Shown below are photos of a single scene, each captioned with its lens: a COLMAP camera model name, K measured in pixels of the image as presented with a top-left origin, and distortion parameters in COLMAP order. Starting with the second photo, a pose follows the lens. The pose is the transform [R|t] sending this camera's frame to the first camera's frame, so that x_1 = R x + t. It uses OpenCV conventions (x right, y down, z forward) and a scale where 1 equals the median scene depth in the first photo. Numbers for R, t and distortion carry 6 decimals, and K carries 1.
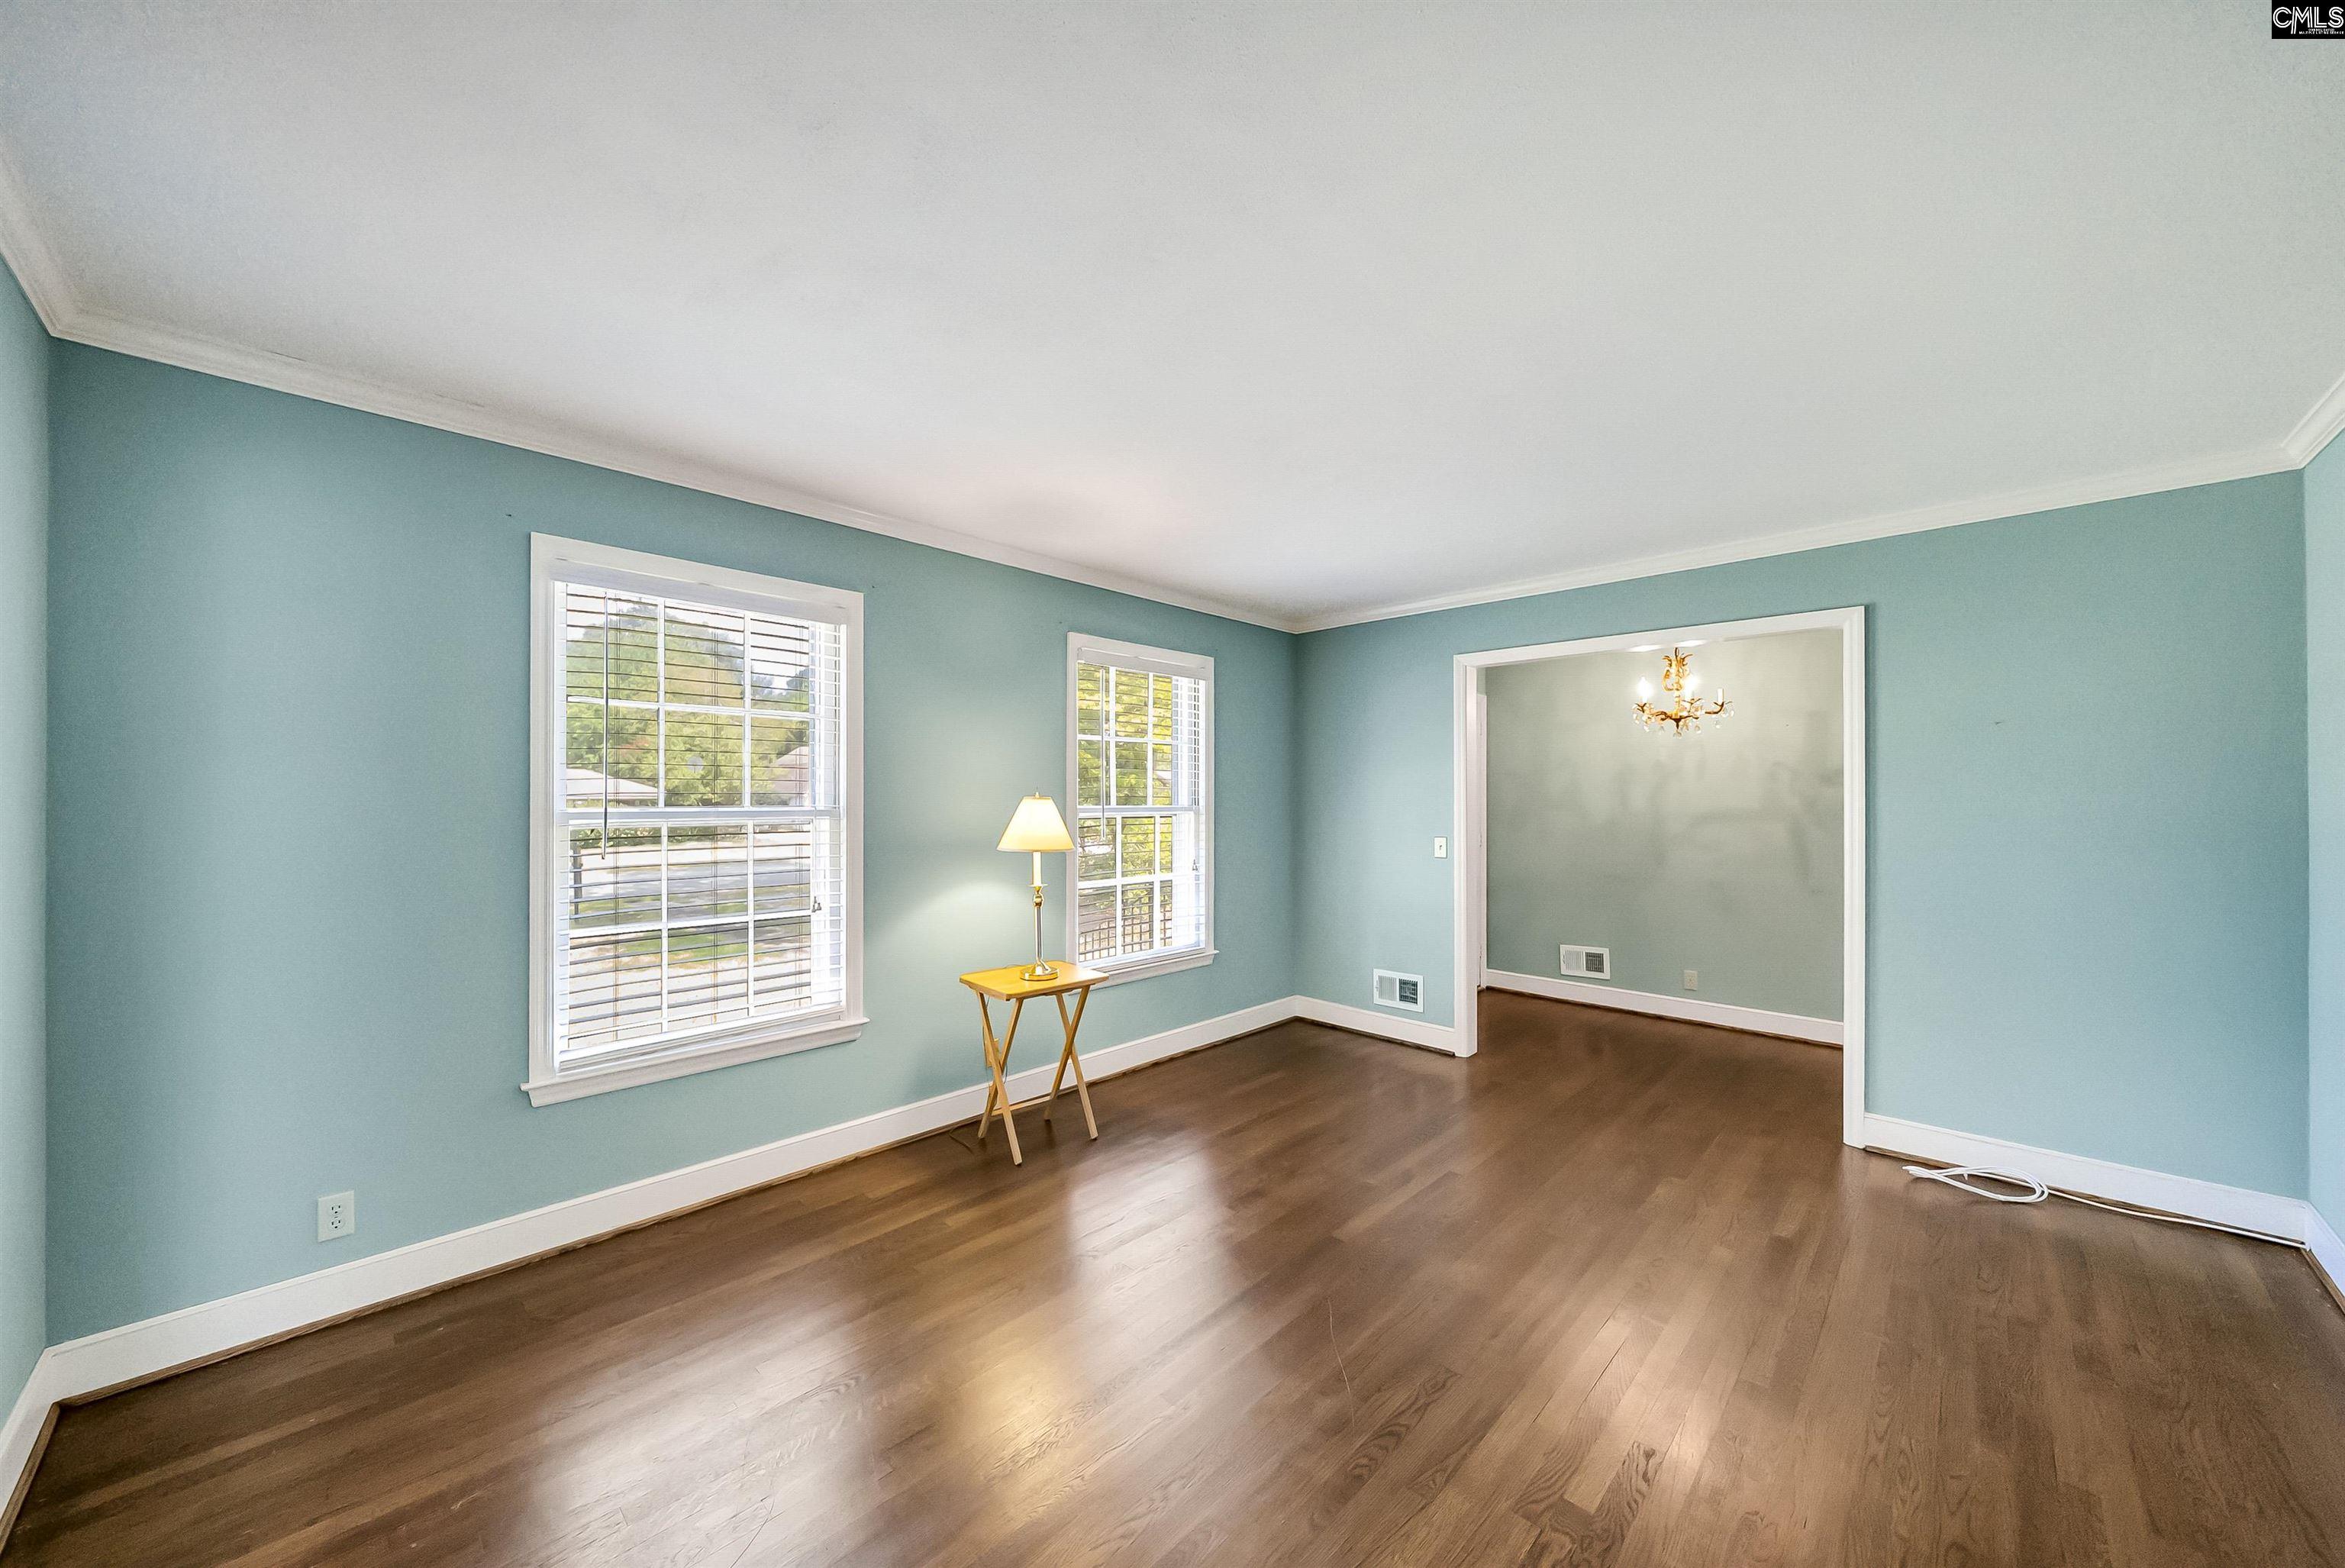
lens RADIAL K [[825.1, 0, 1178.1], [0, 825.1, 793.8], [0, 0, 1]] dist [-0.018962, 0.001470]
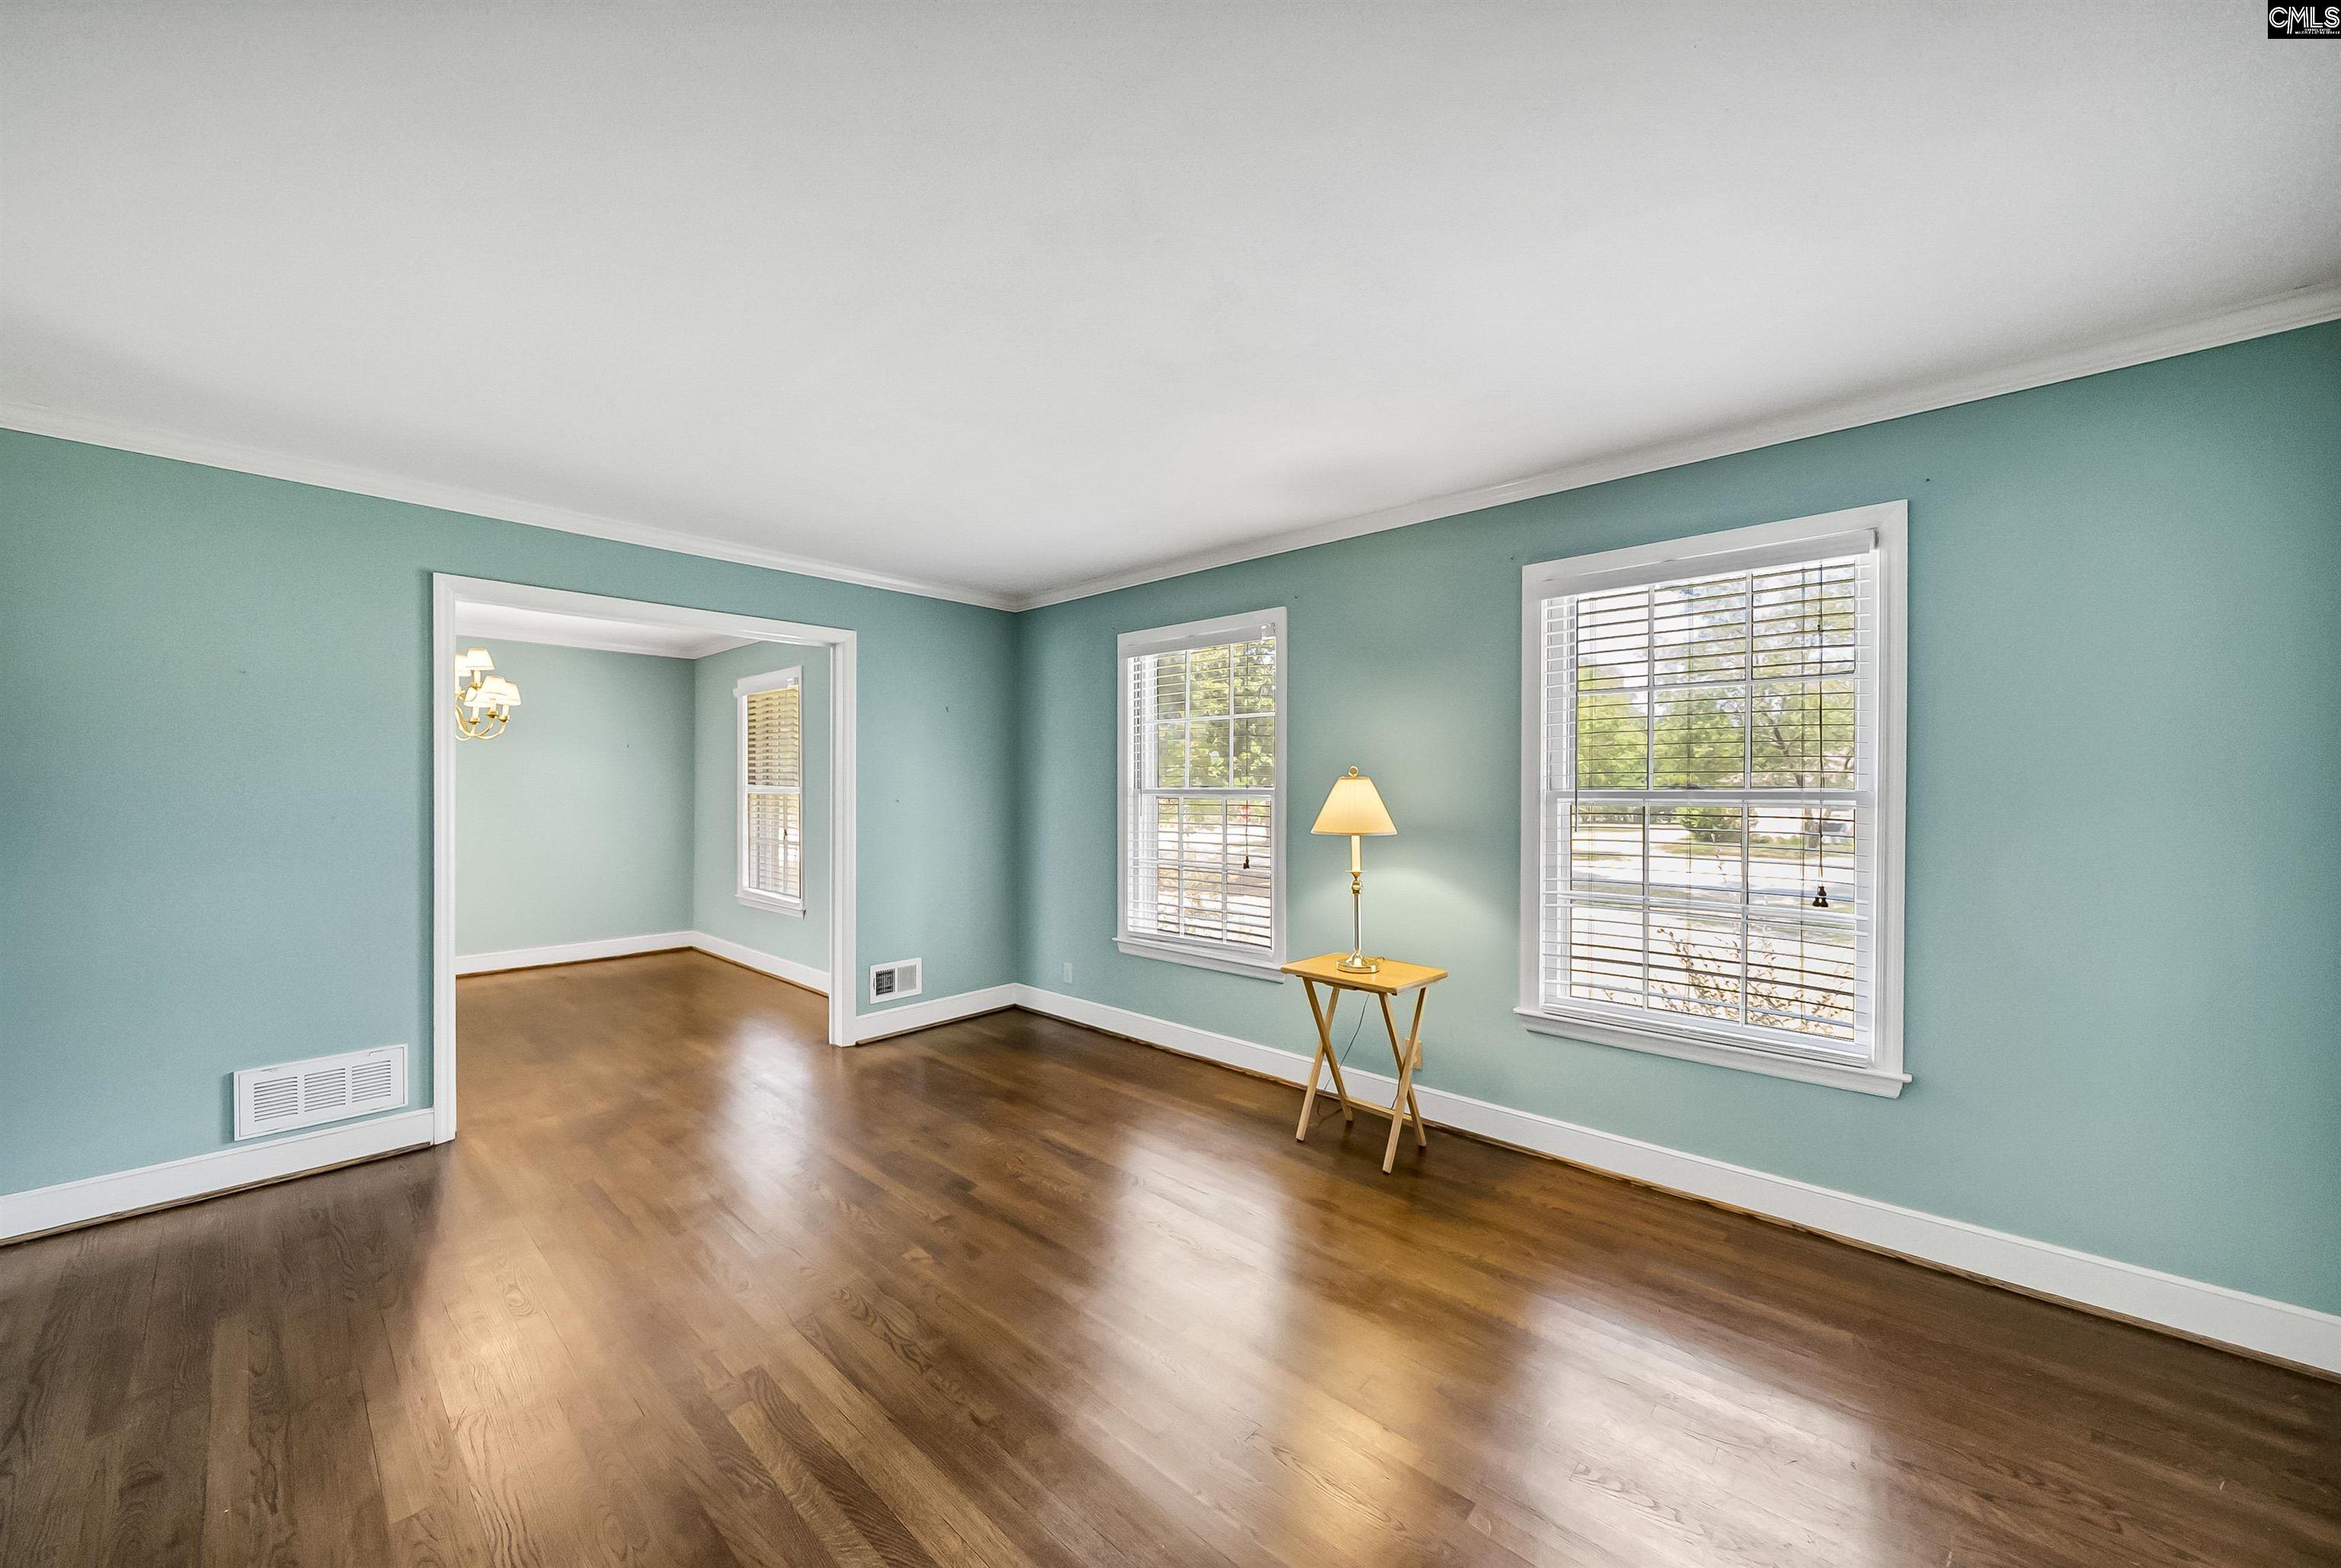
lens RADIAL K [[823.6, 0, 1176.8], [0, 823.6, 789.5], [0, 0, 1]] dist [-0.018962, 0.001470]
pose [[0.038846, 0.001817, -0.999244, 0.752886], [0.008463, 0.999962, 0.002148, 0.014485], [0.999209, -0.008540, 0.038829, 0.762057]]
